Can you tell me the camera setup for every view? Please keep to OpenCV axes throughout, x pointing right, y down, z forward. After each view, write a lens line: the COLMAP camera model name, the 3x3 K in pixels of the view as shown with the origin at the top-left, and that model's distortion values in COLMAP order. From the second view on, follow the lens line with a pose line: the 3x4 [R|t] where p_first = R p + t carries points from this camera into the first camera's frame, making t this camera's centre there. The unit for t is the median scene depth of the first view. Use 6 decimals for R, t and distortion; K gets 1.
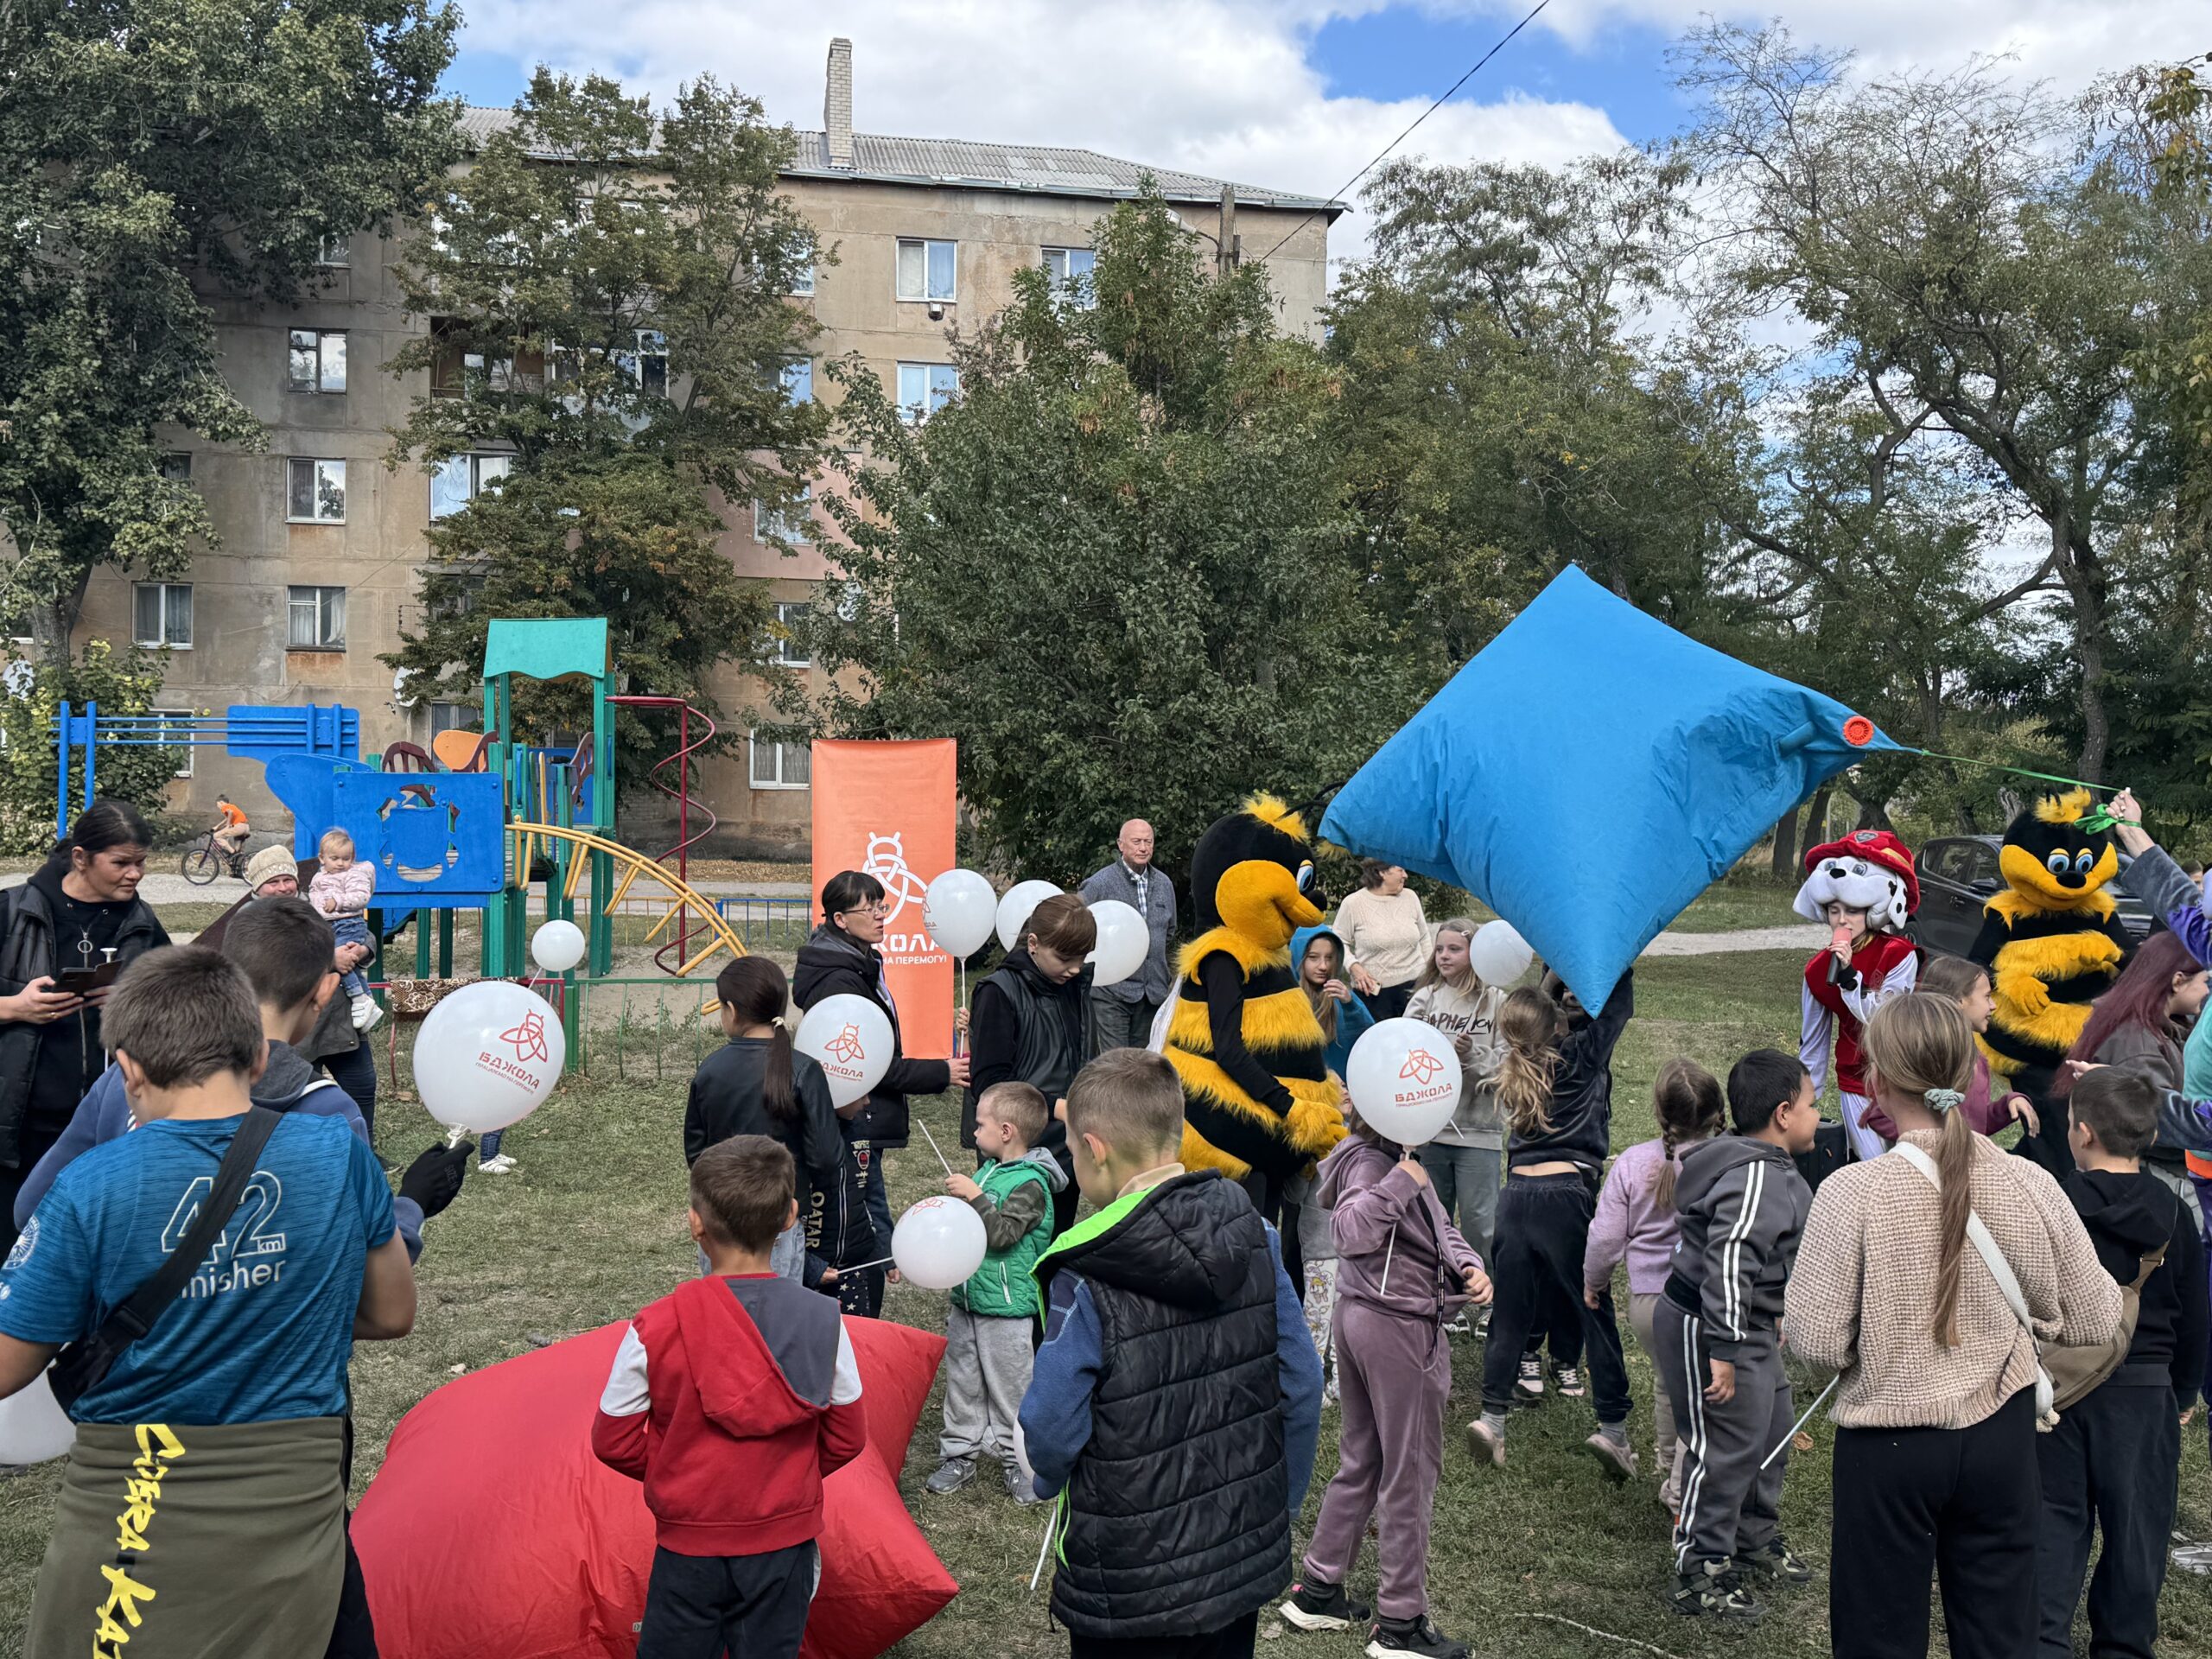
lens RADIAL K [[2326.8, 0, 1106.0], [0, 2326.8, 829.5], [0, 0, 1]] dist [0.145092, -0.308900]
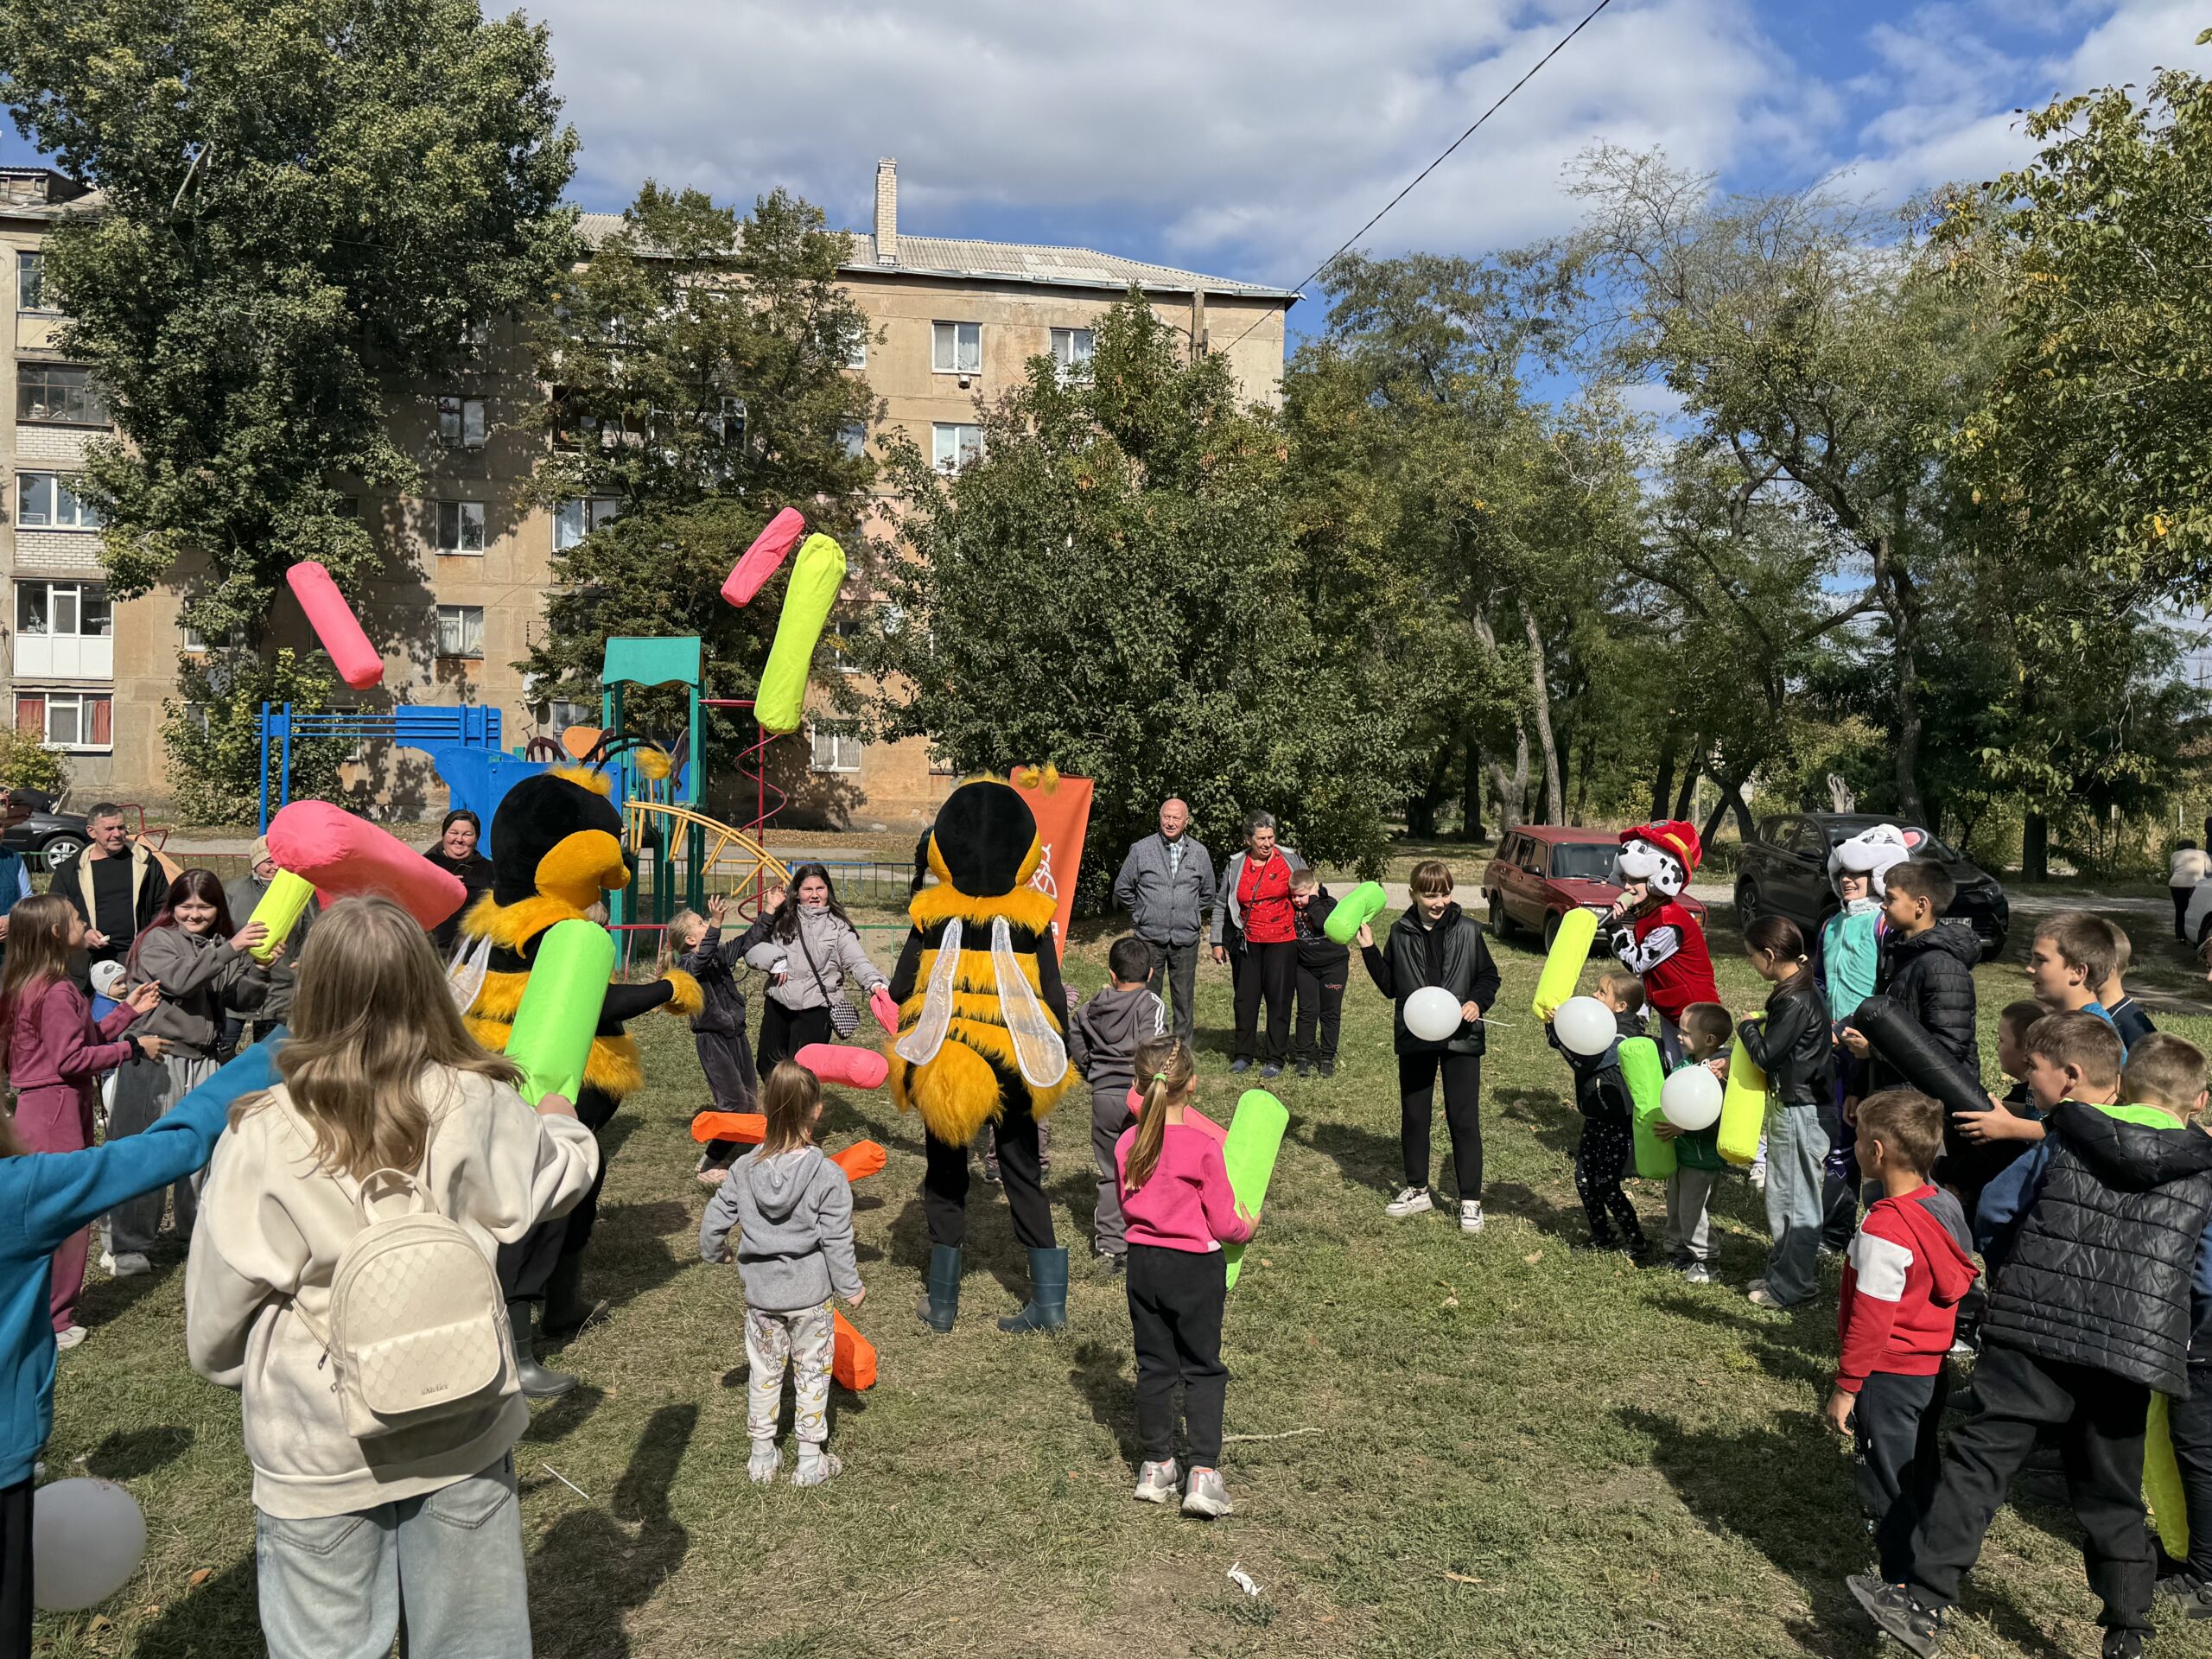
lens RADIAL K [[2163.2, 0, 1079.1], [0, 2163.2, 790.6], [0, 0, 1]] dist [0.158335, -0.397346]
pose [[0.999767, 0.001887, -0.021491, 0.012191], [-0.001925, 0.999997, -0.001729, -0.005942], [0.021487, 0.001770, 0.999768, -0.137766]]
